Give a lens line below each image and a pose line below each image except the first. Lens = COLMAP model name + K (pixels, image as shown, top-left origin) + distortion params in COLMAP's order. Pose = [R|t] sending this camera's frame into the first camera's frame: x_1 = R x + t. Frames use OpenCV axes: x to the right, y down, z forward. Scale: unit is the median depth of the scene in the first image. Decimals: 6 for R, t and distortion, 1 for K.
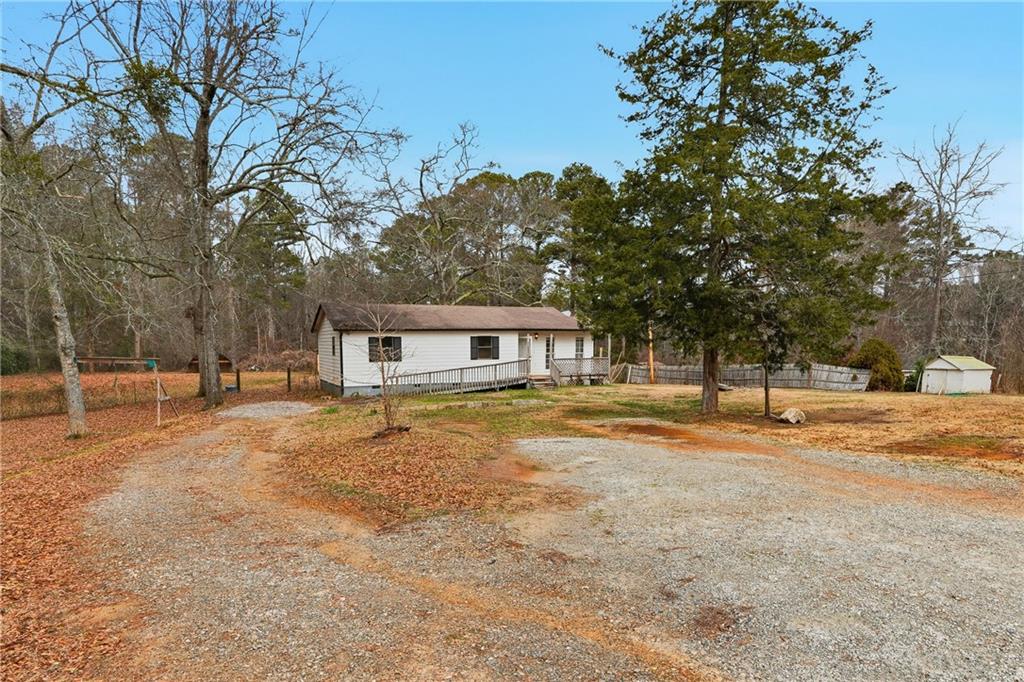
lens RADIAL K [[649.1, 0, 513.2], [0, 649.1, 398.5], [0, 0, 1]] dist [0.000374, 0.001725]
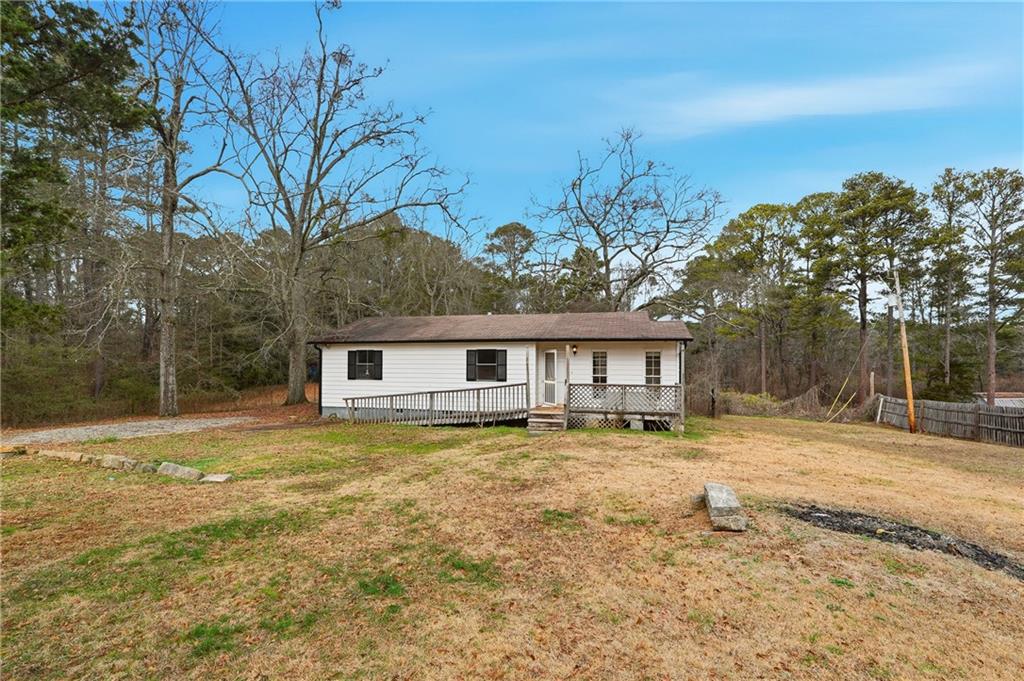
lens RADIAL K [[449.7, 0, 506.5], [0, 449.7, 356.1], [0, 0, 1]] dist [-0.005140, -0.000242]
pose [[0.775946, -0.002075, -0.630795, 0.291680], [-0.067088, 0.994051, -0.085796, -0.046217], [0.627221, 0.108892, 0.771191, 0.616334]]
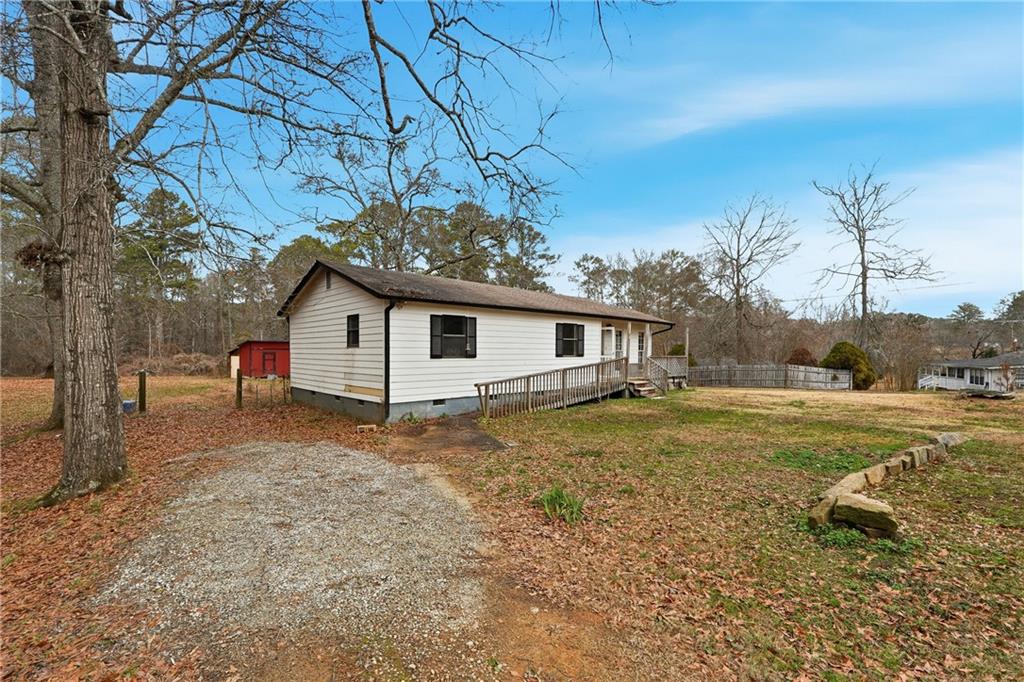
lens RADIAL K [[450.8, 0, 509.4], [0, 450.8, 356.8], [0, 0, 1]] dist [-0.002747, -0.000142]
pose [[0.947416, 0.005827, 0.319951, -0.260582], [0.019472, 0.996932, -0.075814, -0.024115], [-0.319412, 0.078058, 0.944396, 0.555822]]
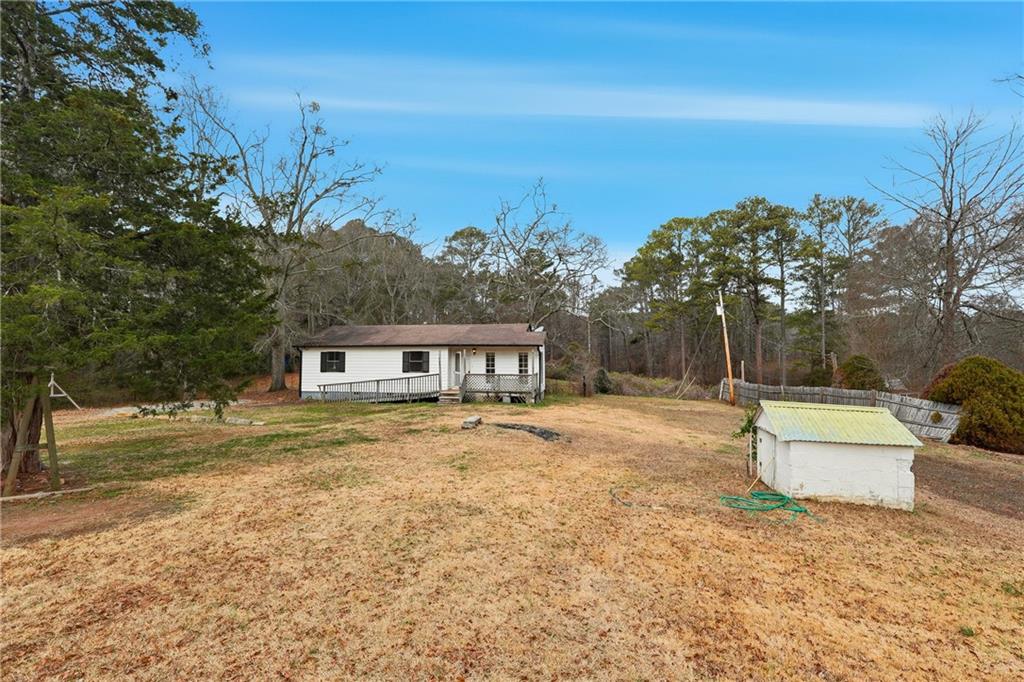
lens RADIAL K [[444.3, 0, 507.2], [0, 444.3, 321.1], [0, 0, 1]] dist [-0.007788, 0.000094]
pose [[0.818968, -0.034665, -0.572791, 0.511494], [-0.056227, 0.988523, -0.140218, -0.049555], [0.571078, 0.147040, 0.807620, 0.467310]]
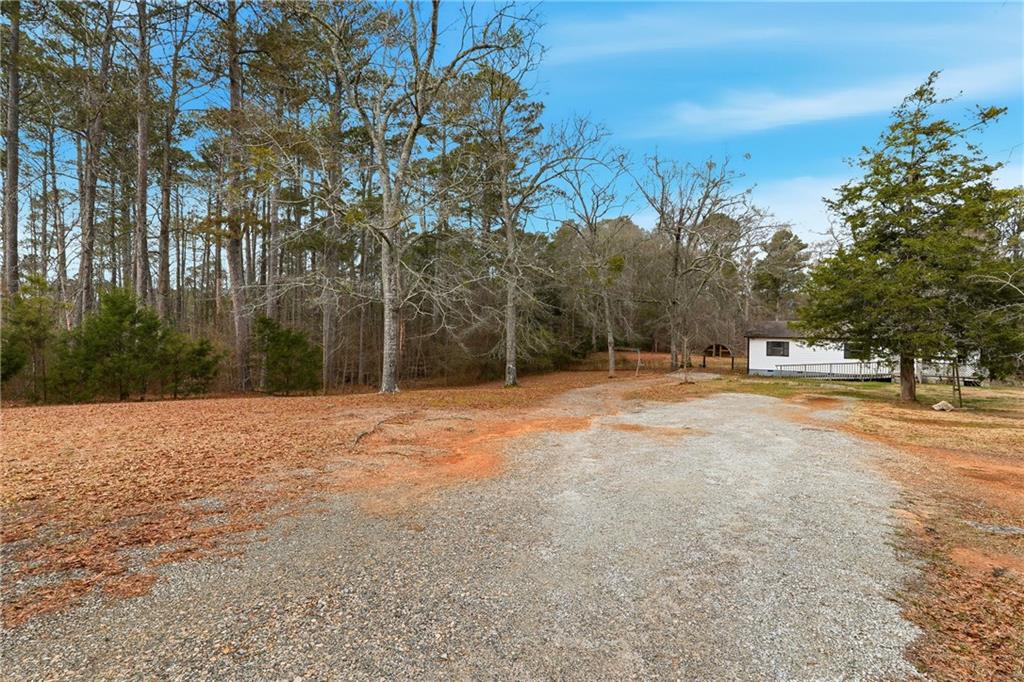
lens RADIAL K [[454.3, 0, 504.5], [0, 454.3, 330.7], [0, 0, 1]] dist [-0.001605, 0.000328]
pose [[0.570565, 0.019149, -0.821029, 0.340247], [-0.097522, 0.994234, -0.044583, -0.001132], [0.815442, 0.105506, 0.569143, -0.237891]]
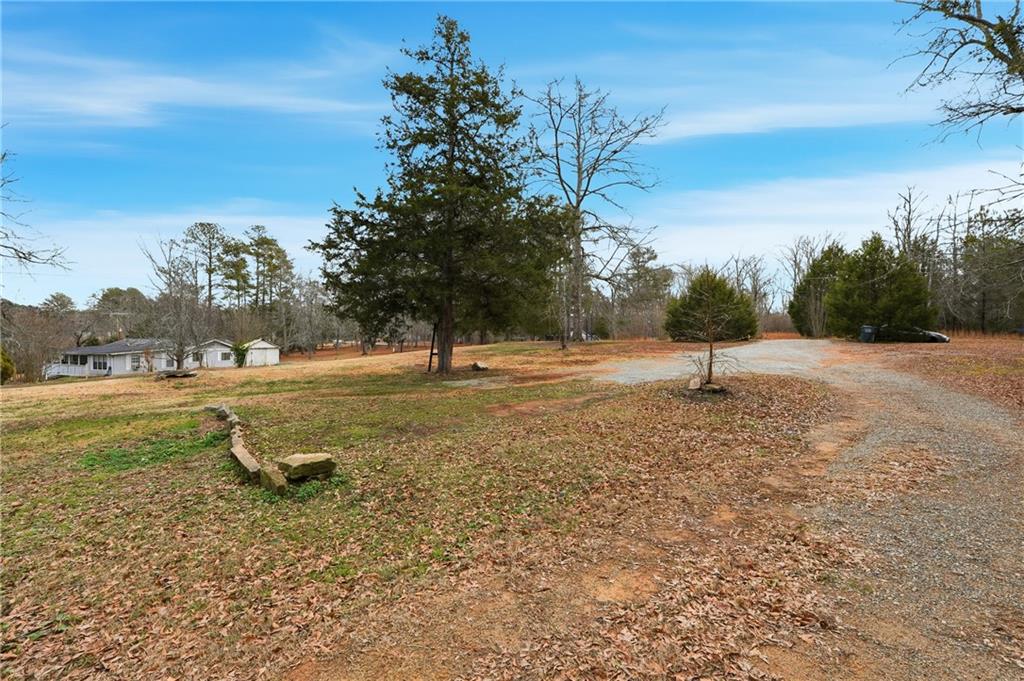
lens RADIAL K [[428.9, 0, 501.9], [0, 428.9, 342.2], [0, 0, 1]] dist [-0.001859, 0.000065]
pose [[-0.351599, 0.002776, 0.936147, -0.291246], [0.089518, 0.995513, 0.030669, -0.030133], [-0.931861, 0.094585, -0.350270, 0.630704]]
